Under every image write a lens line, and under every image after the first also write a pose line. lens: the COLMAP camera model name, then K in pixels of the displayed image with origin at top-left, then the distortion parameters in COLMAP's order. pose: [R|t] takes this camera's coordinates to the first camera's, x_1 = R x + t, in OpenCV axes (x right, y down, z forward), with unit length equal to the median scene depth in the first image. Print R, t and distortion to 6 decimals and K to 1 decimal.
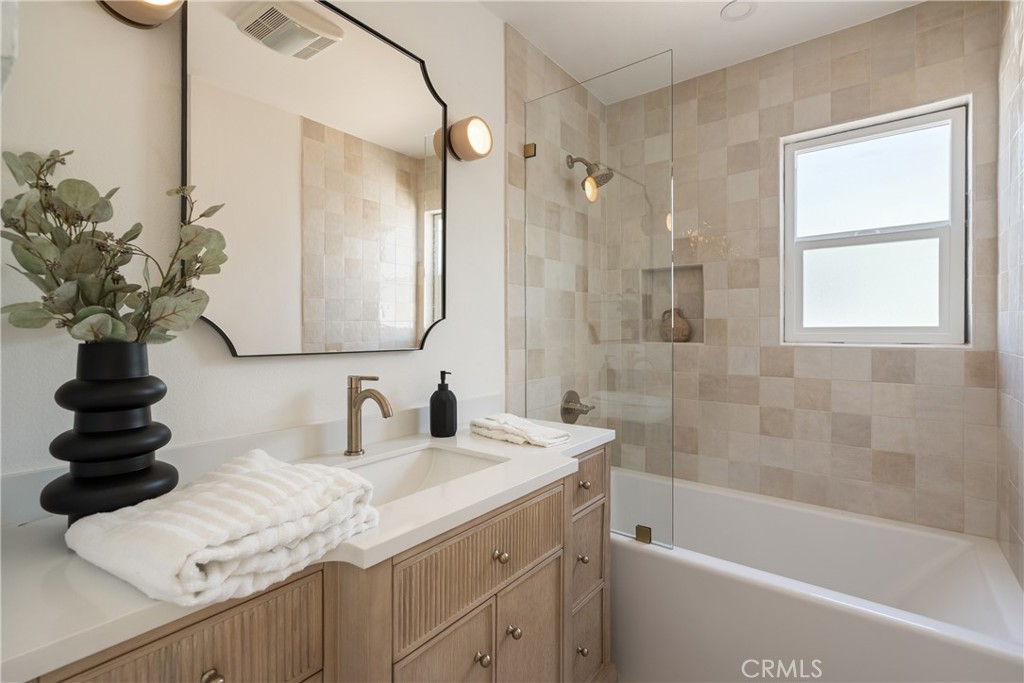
lens RADIAL K [[474.0, 0, 511.1], [0, 474.0, 337.2], [0, 0, 1]] dist [-0.001807, 0.004059]
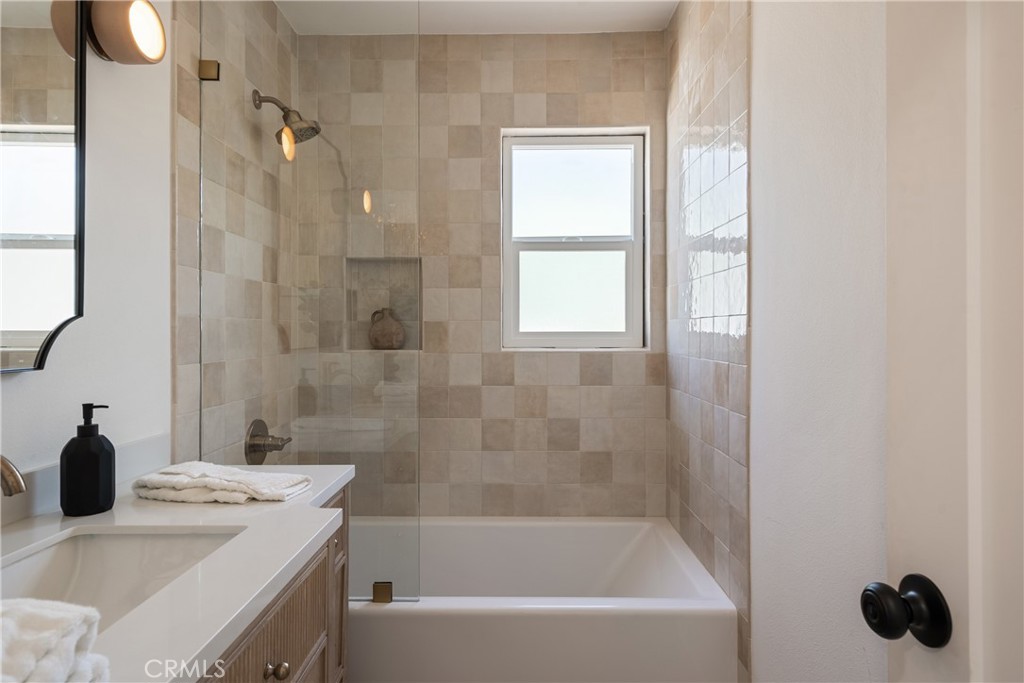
lens RADIAL K [[600.7, 0, 513.5], [0, 600.7, 337.4], [0, 0, 1]] dist [0.005984, -0.000015]
pose [[0.795620, -0.002621, 0.605790, -0.137971], [0.008477, 0.999941, -0.006807, -0.002022], [-0.605737, 0.010551, 0.795595, 0.054070]]
